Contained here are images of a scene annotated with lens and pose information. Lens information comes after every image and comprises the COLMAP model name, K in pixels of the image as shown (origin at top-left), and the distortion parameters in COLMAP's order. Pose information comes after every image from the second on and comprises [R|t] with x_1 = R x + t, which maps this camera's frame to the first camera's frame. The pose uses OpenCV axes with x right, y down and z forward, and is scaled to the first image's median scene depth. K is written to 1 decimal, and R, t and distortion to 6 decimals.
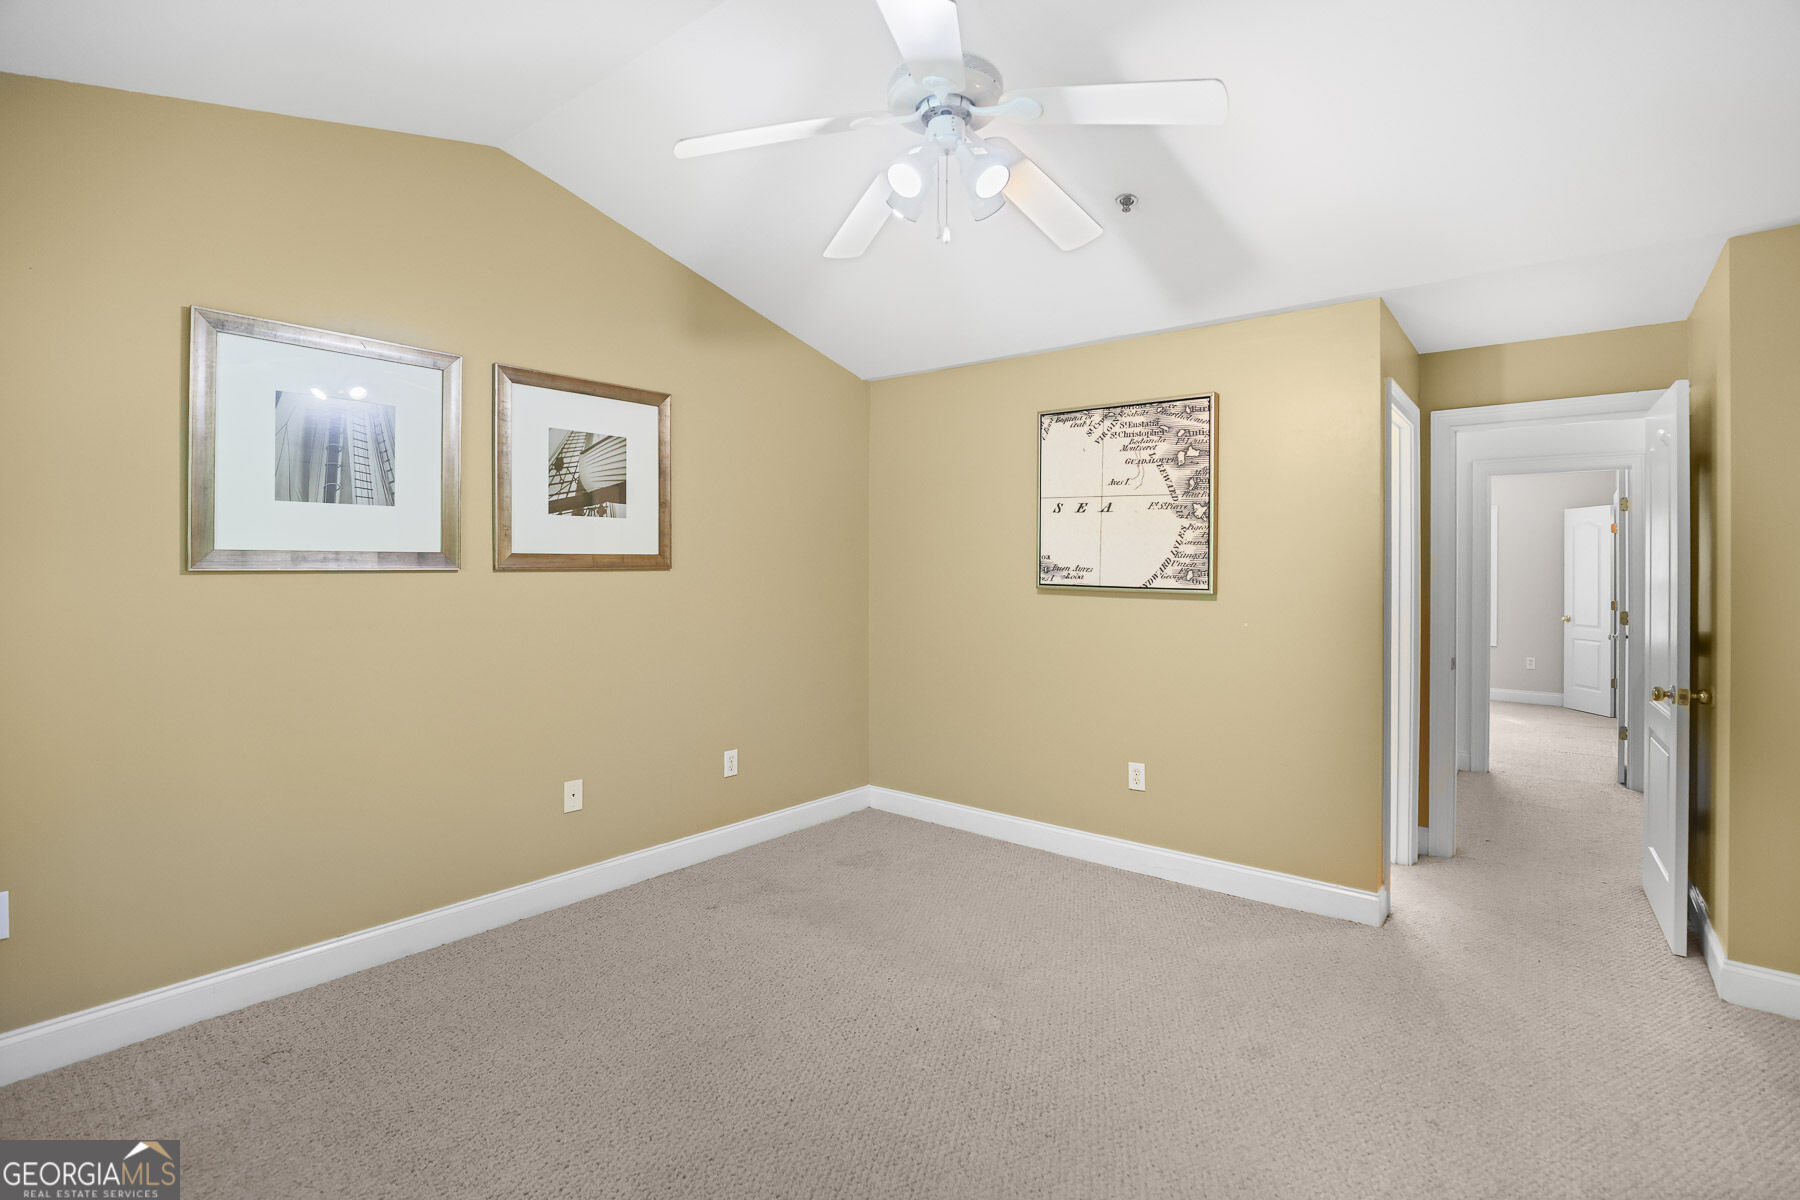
lens RADIAL K [[825.7, 0, 893.4], [0, 825.7, 581.7], [0, 0, 1]] dist [-0.026751, 0.001020]
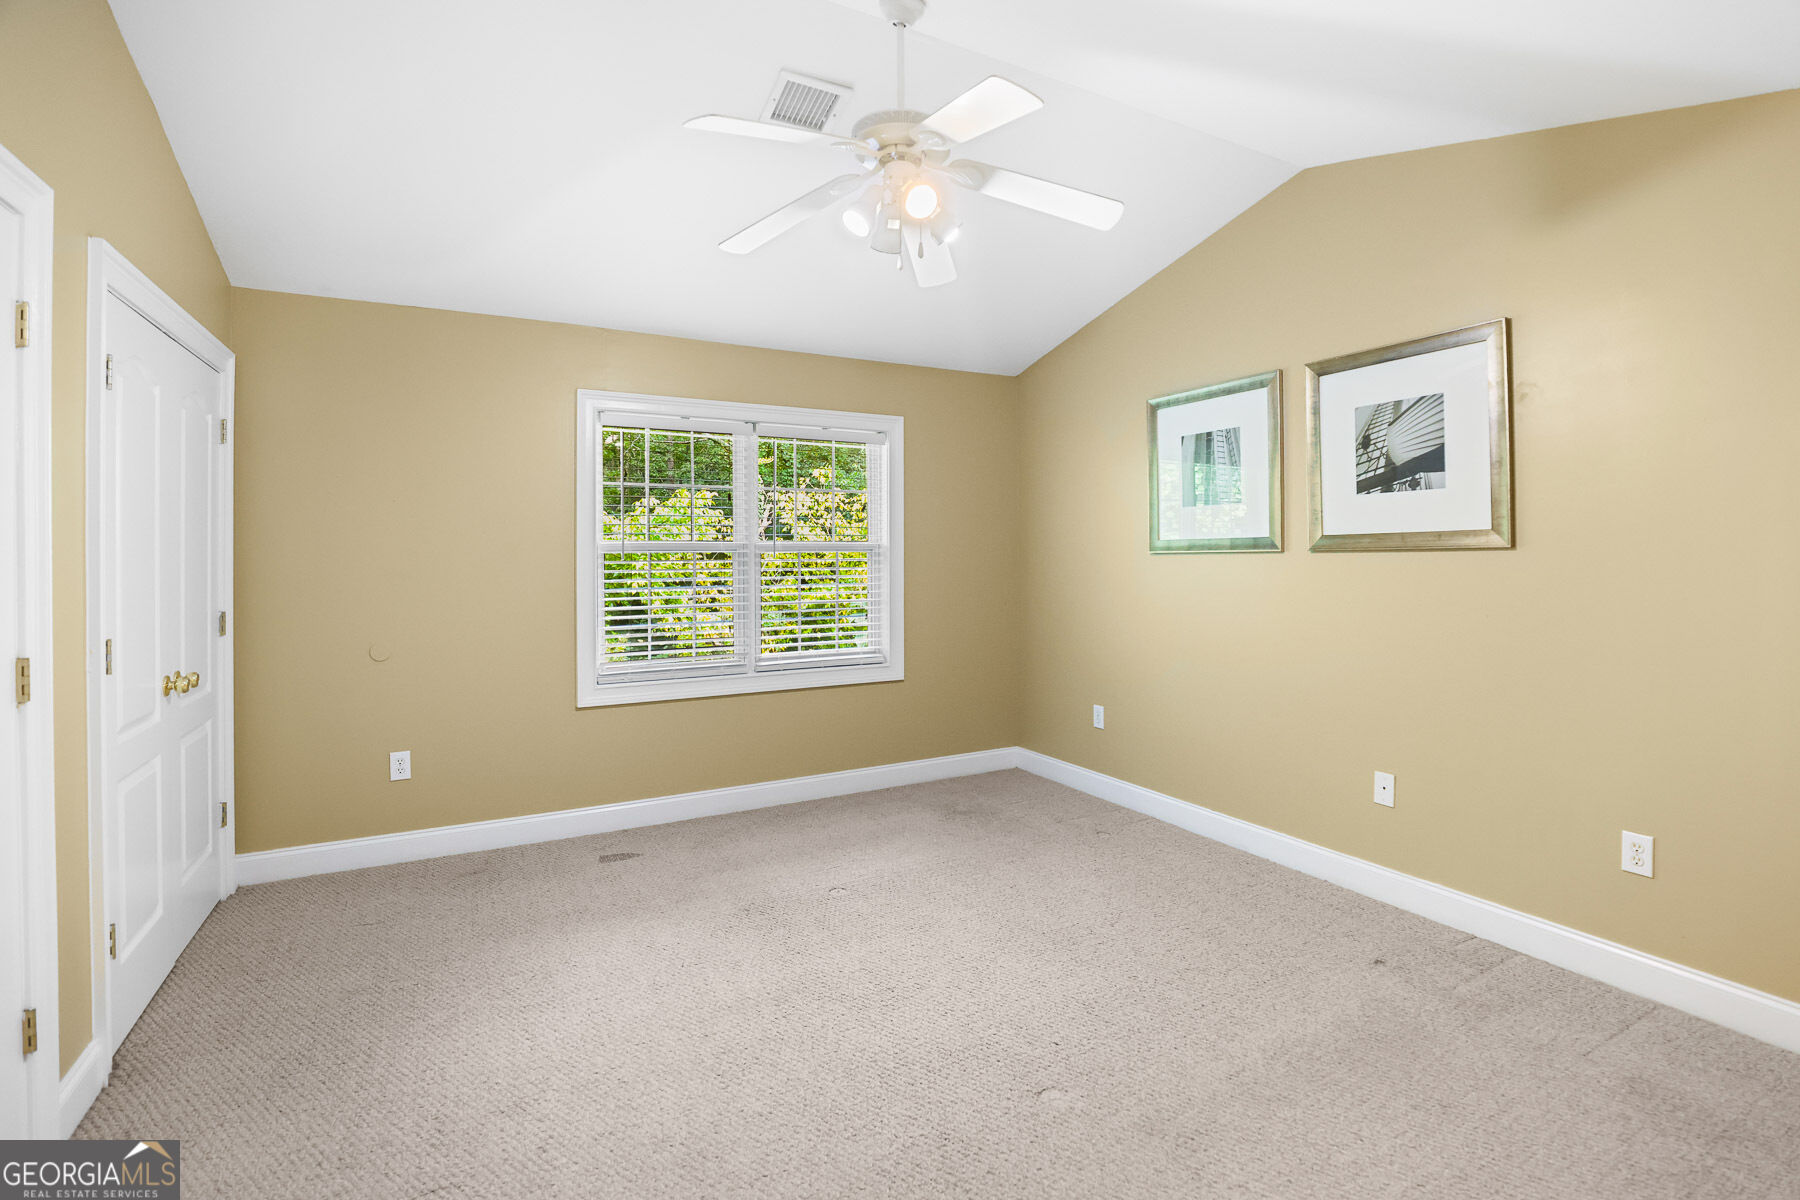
lens RADIAL K [[825.7, 0, 922.2], [0, 825.7, 557.4], [0, 0, 1]] dist [-0.026751, 0.001020]
pose [[-0.344799, 0.006600, -0.938653, 0.675180], [-0.003946, 0.999956, 0.008481, -0.011991], [0.938668, 0.006628, -0.344758, 0.824448]]
